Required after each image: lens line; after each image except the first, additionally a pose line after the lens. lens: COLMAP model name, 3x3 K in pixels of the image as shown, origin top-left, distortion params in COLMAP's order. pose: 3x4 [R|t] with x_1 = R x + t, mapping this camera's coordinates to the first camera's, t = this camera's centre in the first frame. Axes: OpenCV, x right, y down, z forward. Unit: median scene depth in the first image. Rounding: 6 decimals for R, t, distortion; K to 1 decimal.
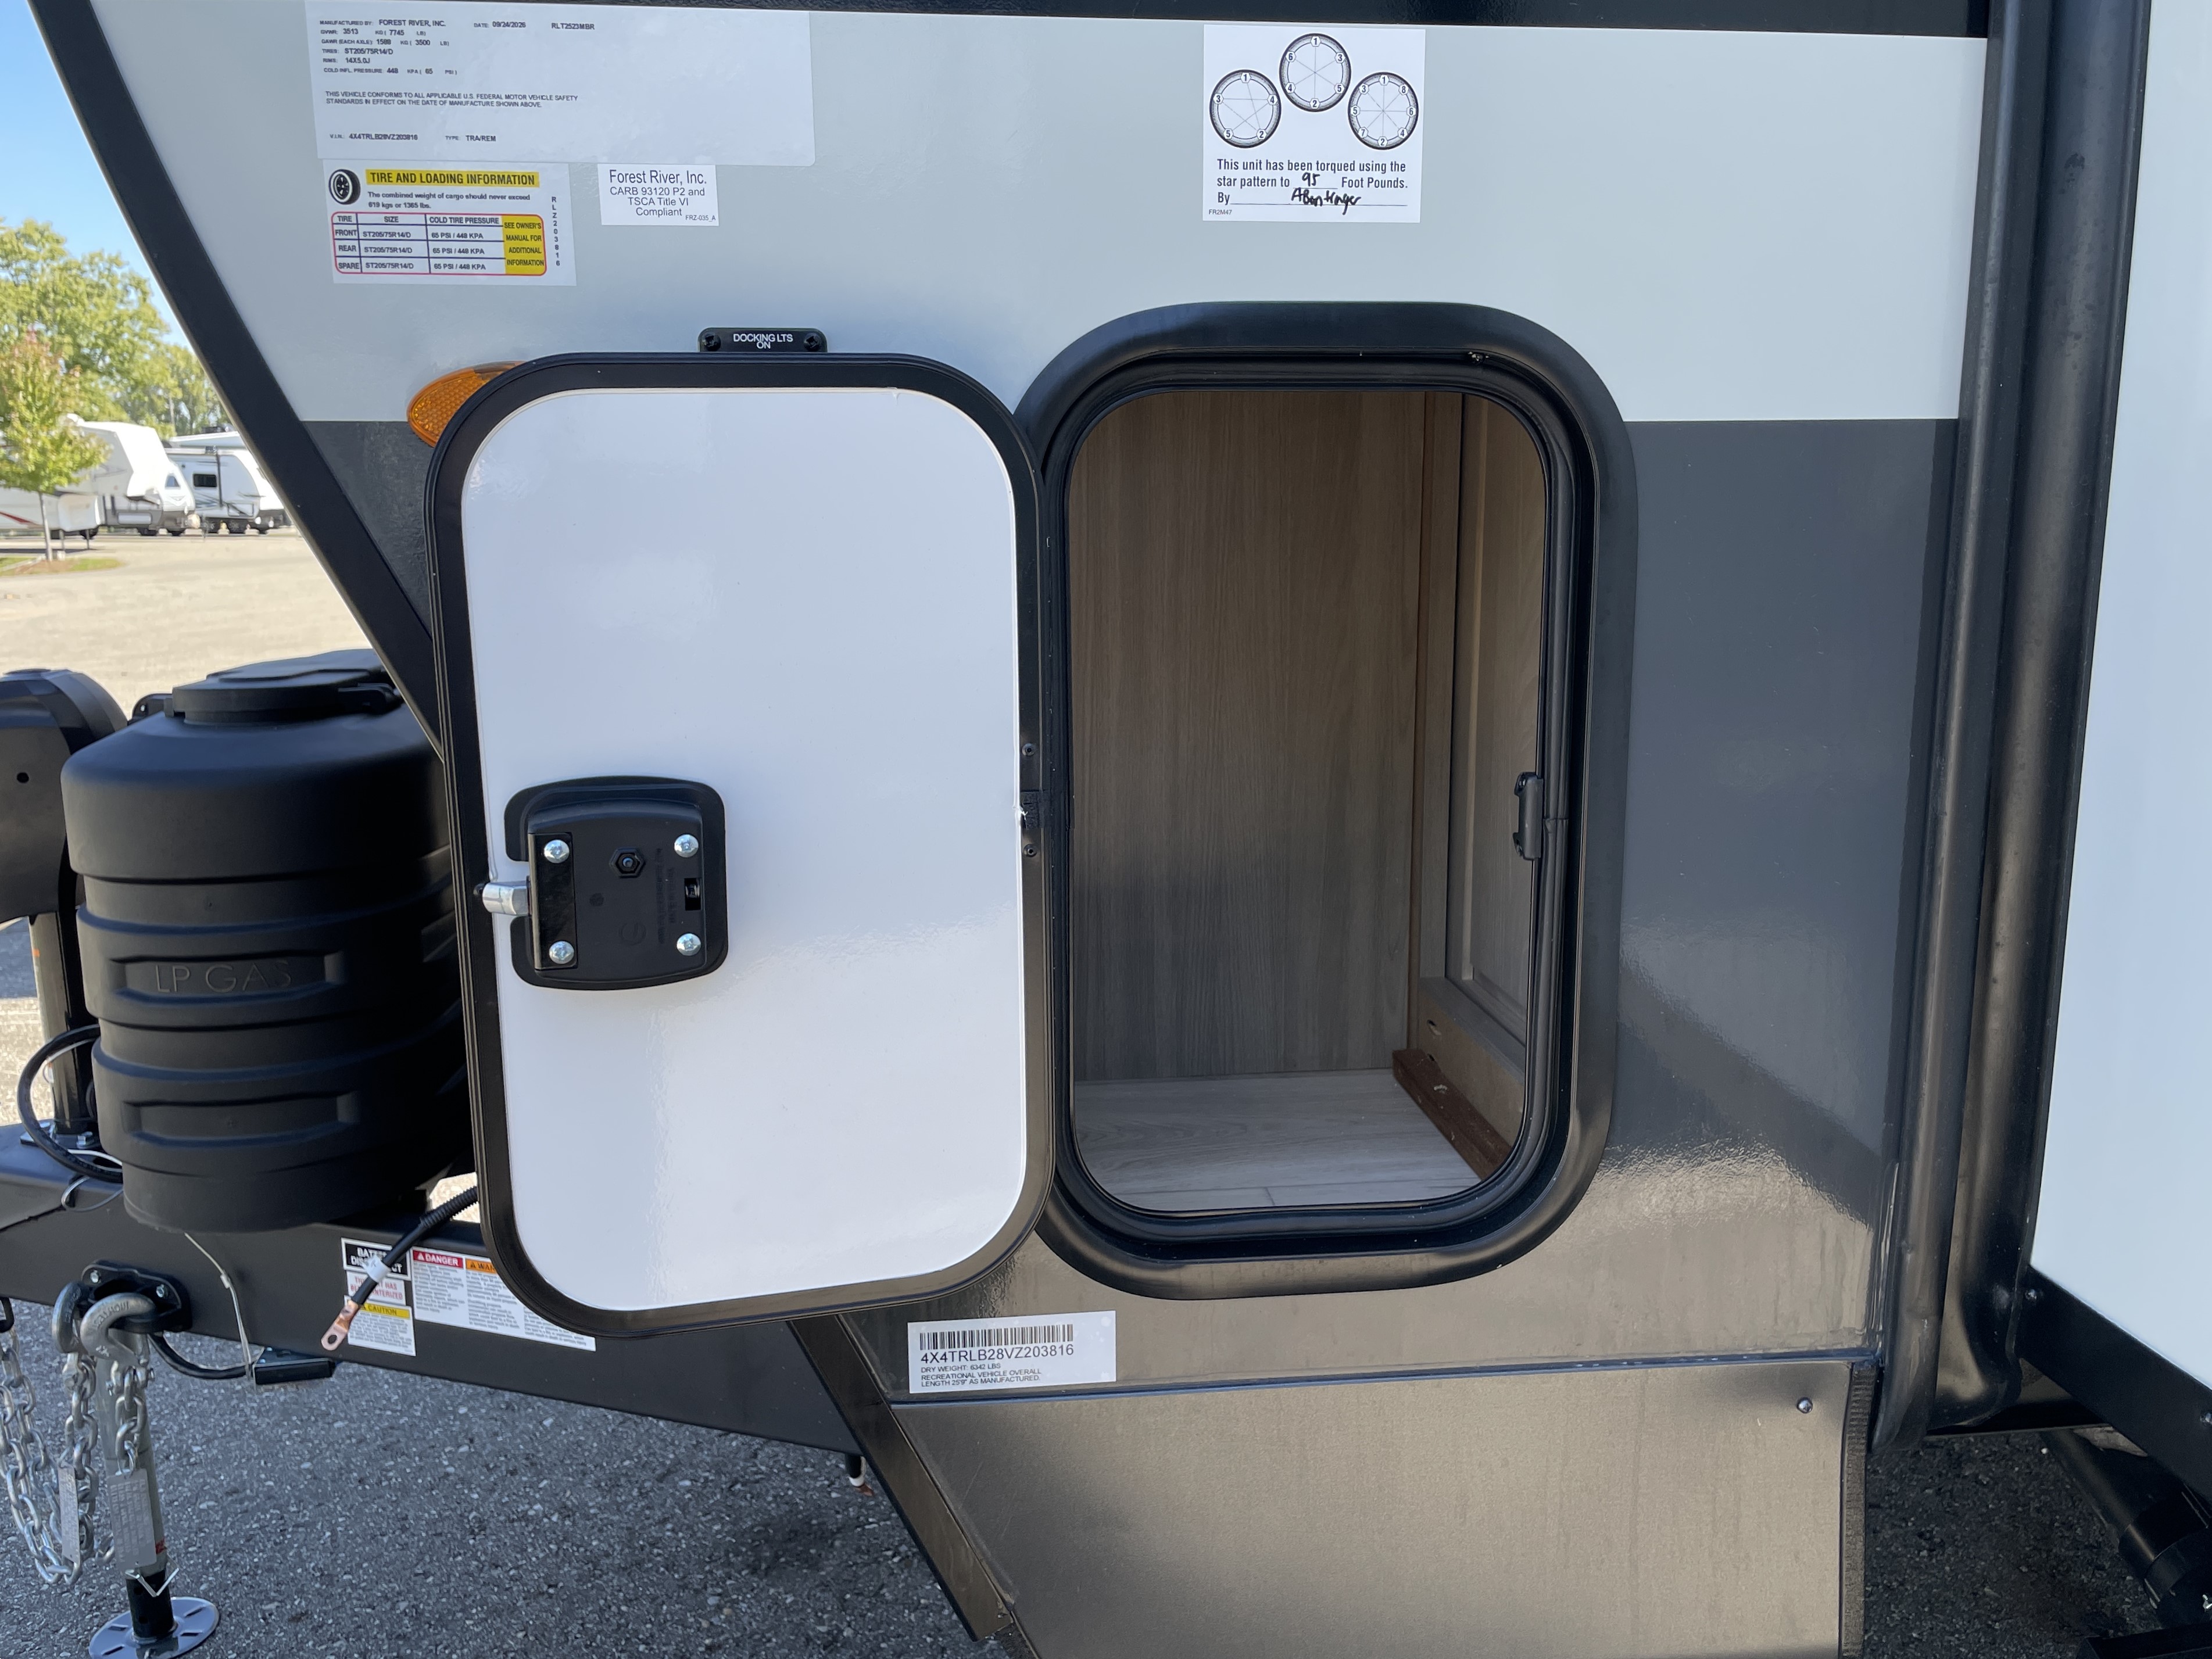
lens RADIAL K [[1815.2, 0, 1106.0], [0, 1815.2, 829.5], [0, 0, 1]] dist [0.000796, -0.000635]
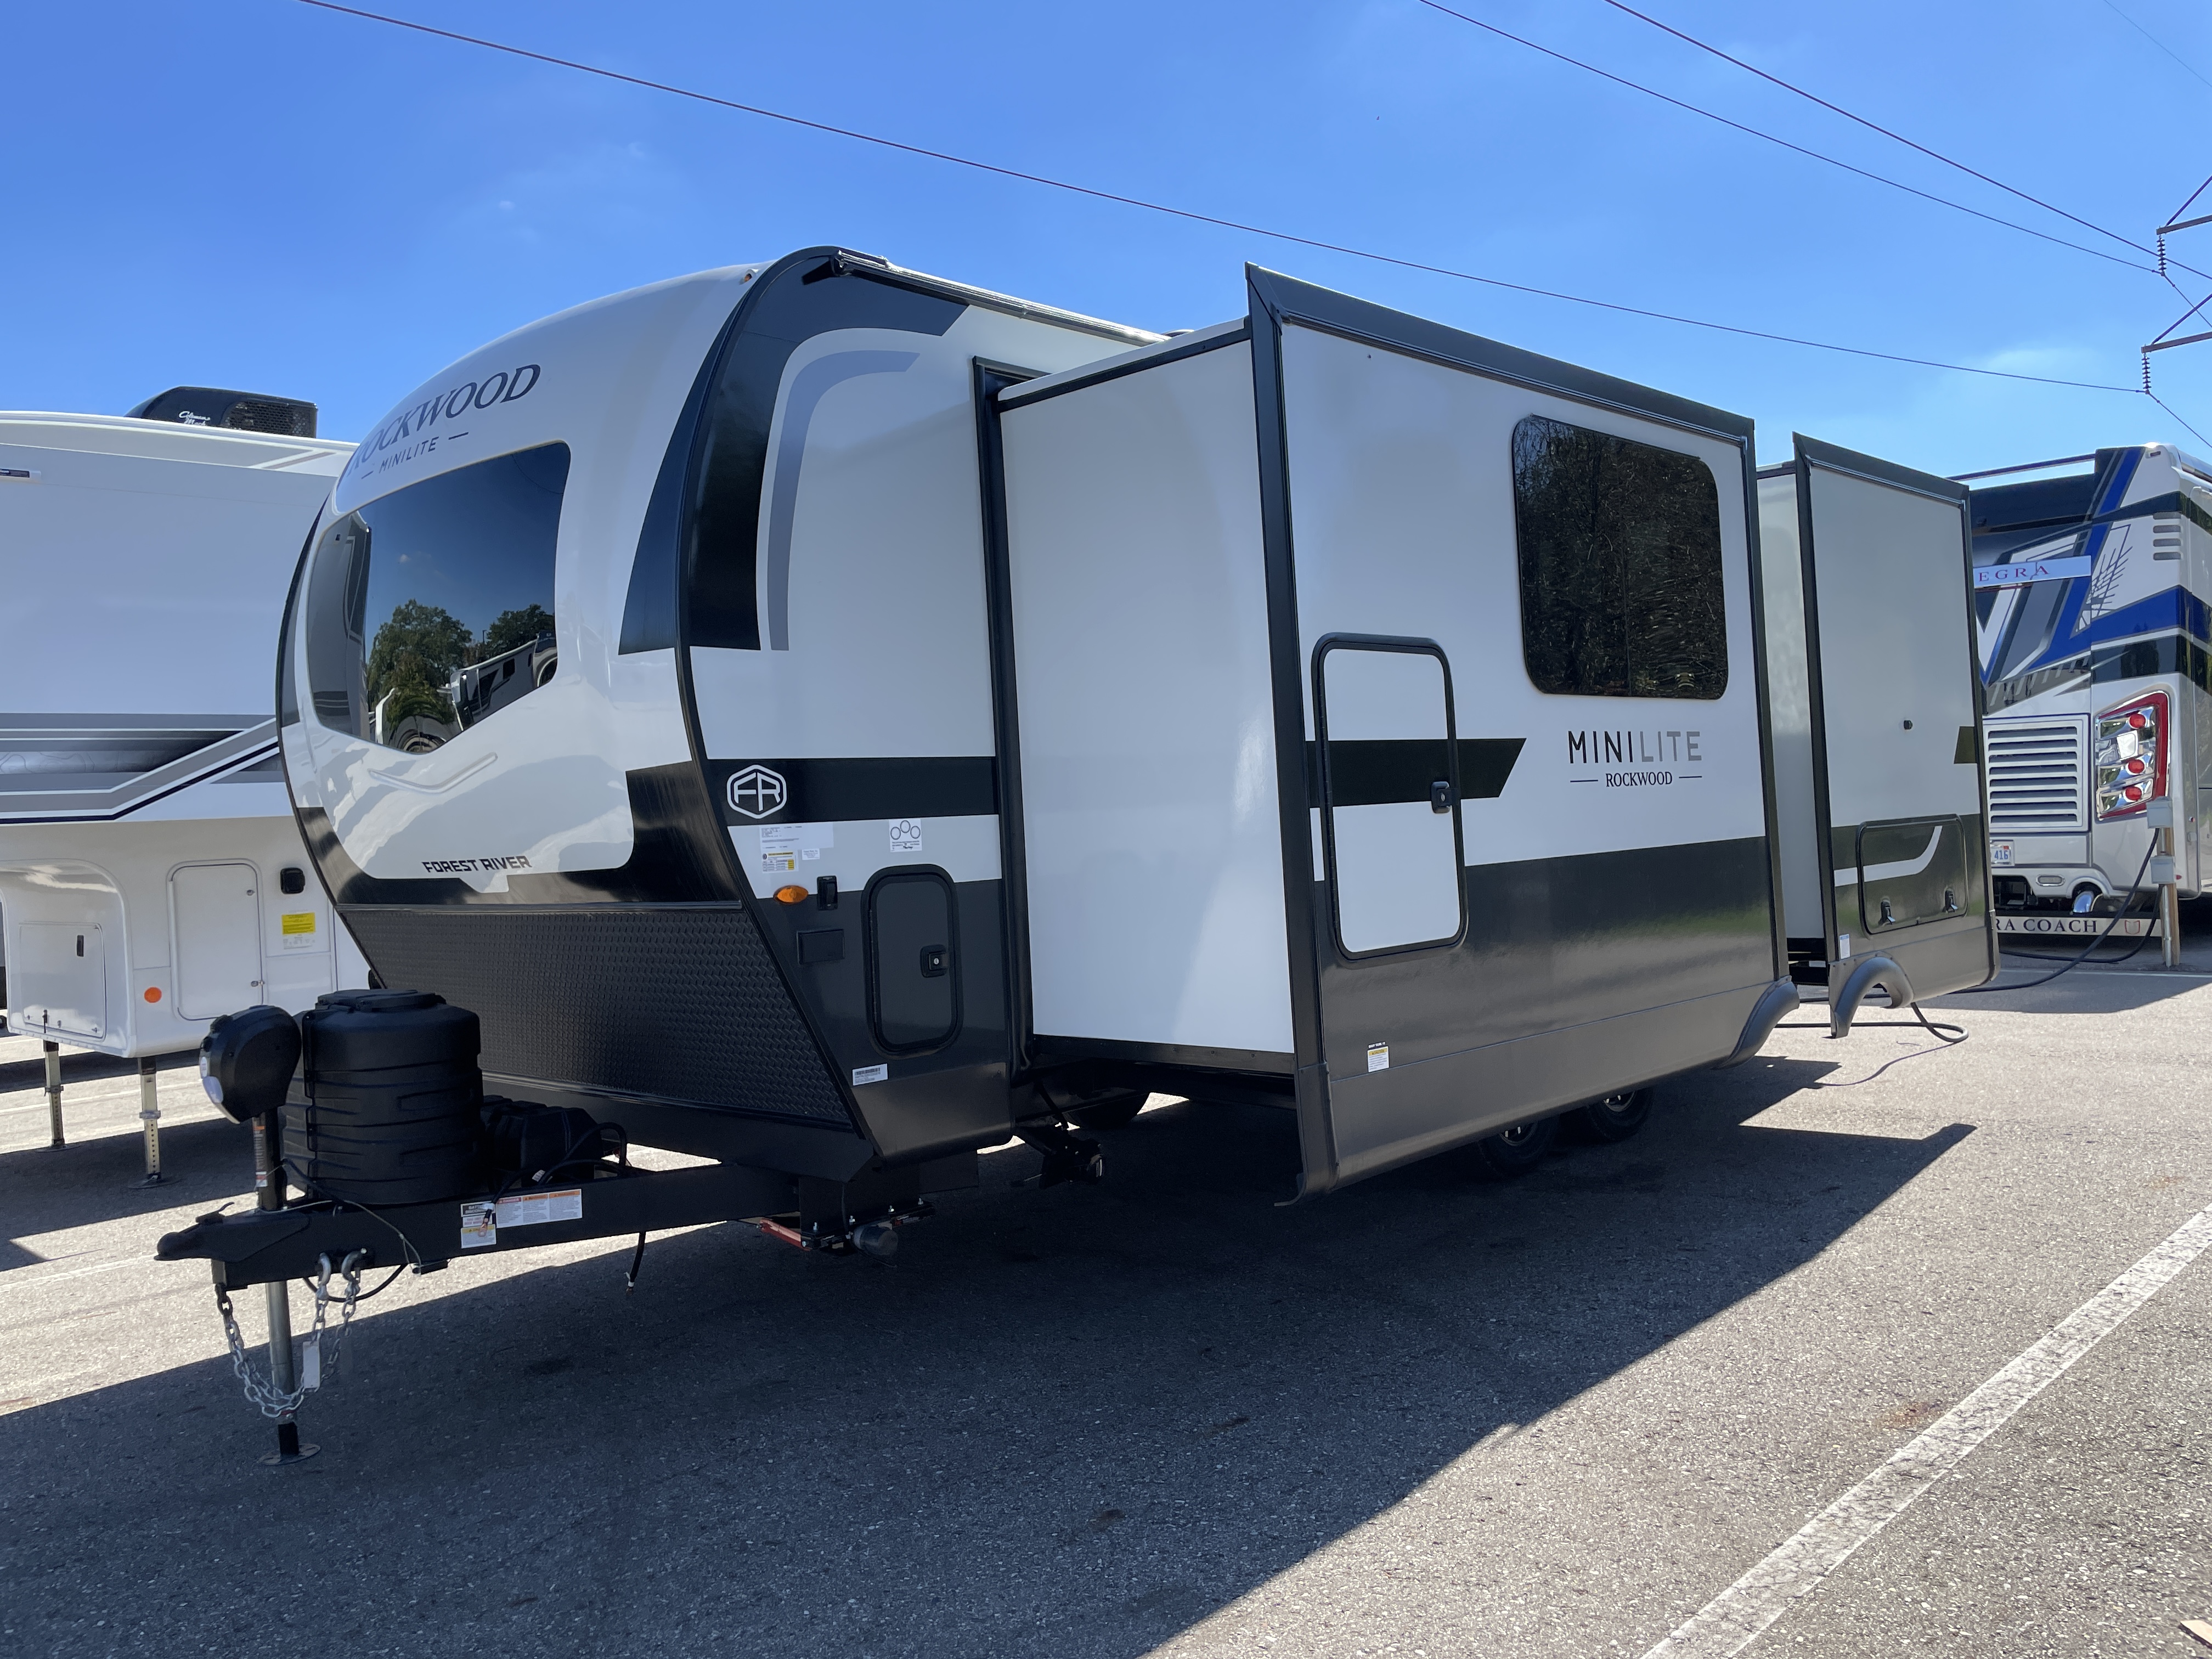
lens RADIAL K [[1702.9, 0, 1108.4], [0, 1702.9, 839.1], [0, 0, 1]] dist [0.079923, -0.102699]
pose [[0.775954, -0.043709, 0.629273, -2.685666], [0.163818, 0.977331, -0.134118, 0.431059], [-0.609146, 0.207155, 0.765524, -3.382575]]
